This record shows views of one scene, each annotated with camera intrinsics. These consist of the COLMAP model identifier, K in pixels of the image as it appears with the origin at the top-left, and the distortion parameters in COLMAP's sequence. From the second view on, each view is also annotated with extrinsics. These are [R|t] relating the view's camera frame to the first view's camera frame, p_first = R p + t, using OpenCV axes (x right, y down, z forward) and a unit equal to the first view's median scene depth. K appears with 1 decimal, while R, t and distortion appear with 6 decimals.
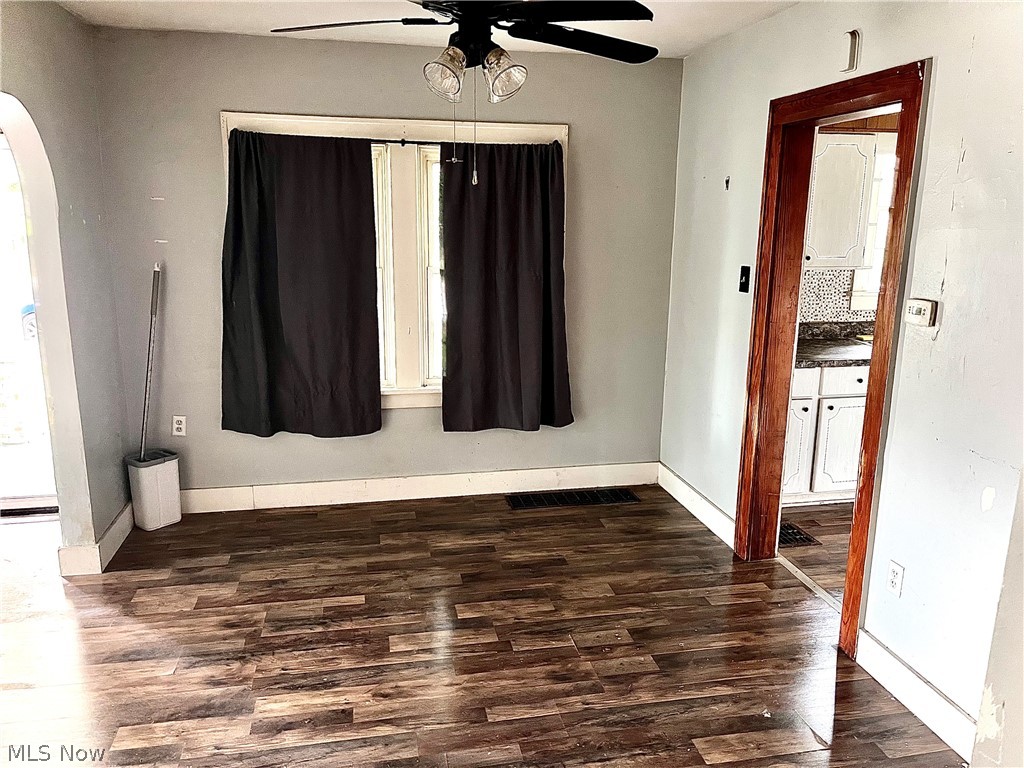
lens RADIAL K [[778.2, 0, 516.0], [0, 778.2, 382.1], [0, 0, 1]] dist [0.012213, -0.007947]
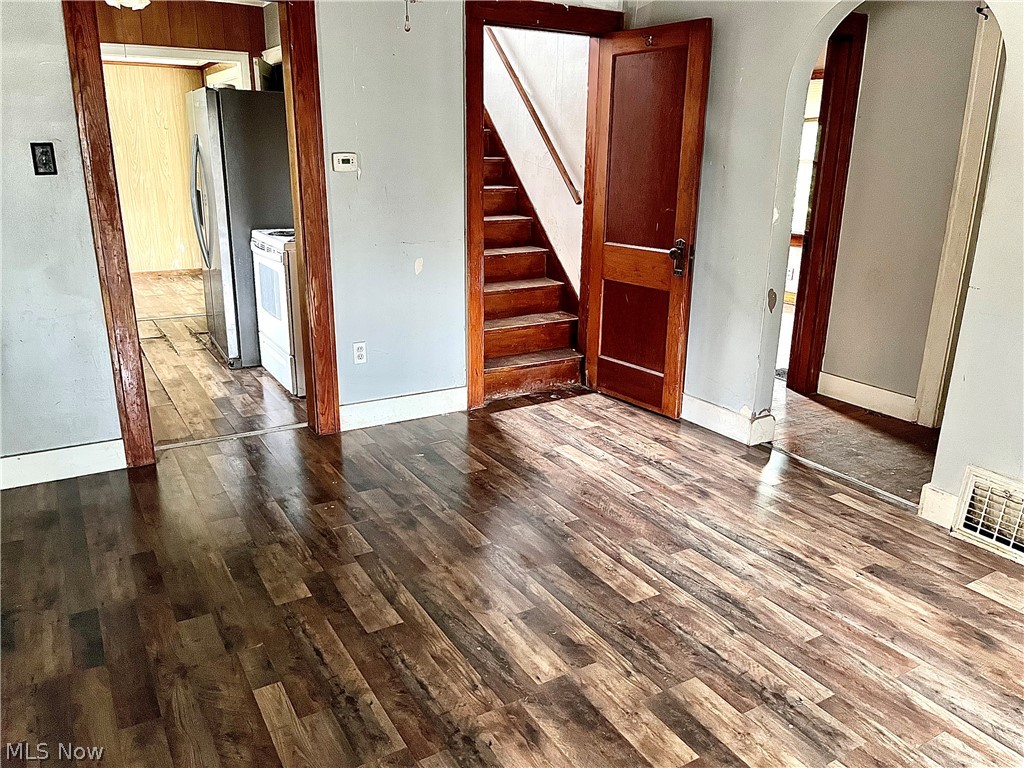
lens RADIAL K [[778.2, 0, 516.0], [0, 778.2, 382.1], [0, 0, 1]] dist [0.012213, -0.007947]
pose [[-0.328606, -0.288708, 0.899258, -0.913587], [0.191760, 0.911907, 0.362842, -0.165851], [-0.924795, 0.291674, -0.244296, 1.078762]]
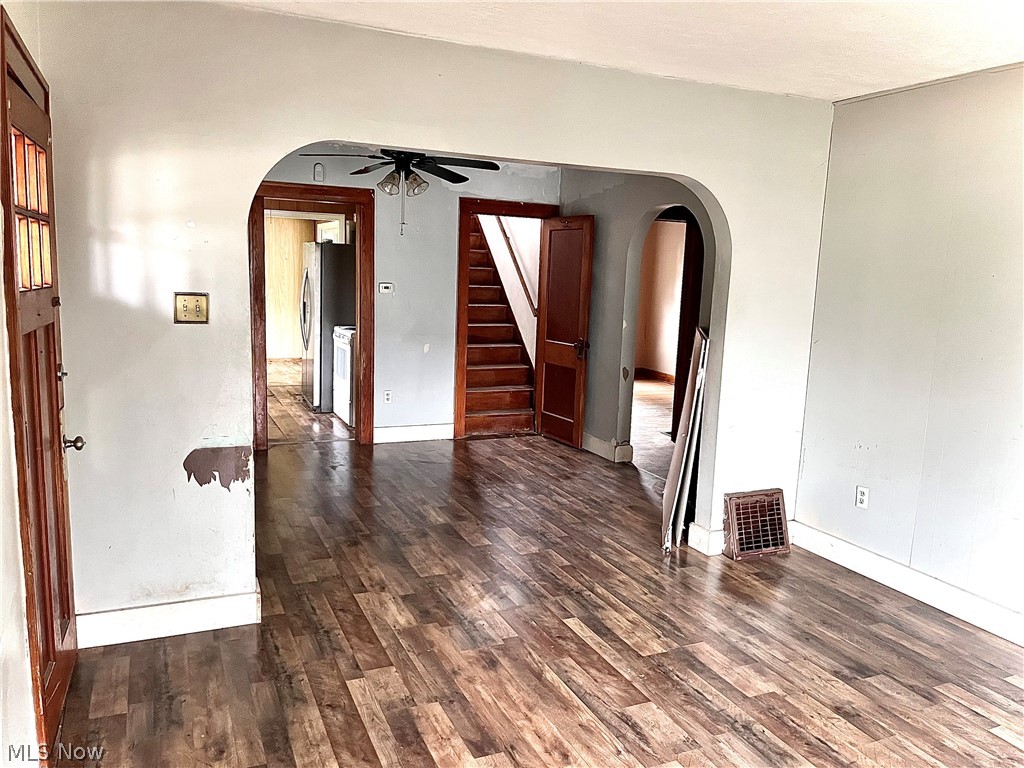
lens RADIAL K [[778.2, 0, 516.0], [0, 778.2, 382.1], [0, 0, 1]] dist [0.012213, -0.007947]
pose [[-0.221030, -0.161996, 0.961719, -1.919262], [0.176451, 0.963192, 0.202798, -0.216254], [-0.959172, 0.214520, -0.184309, 1.033831]]
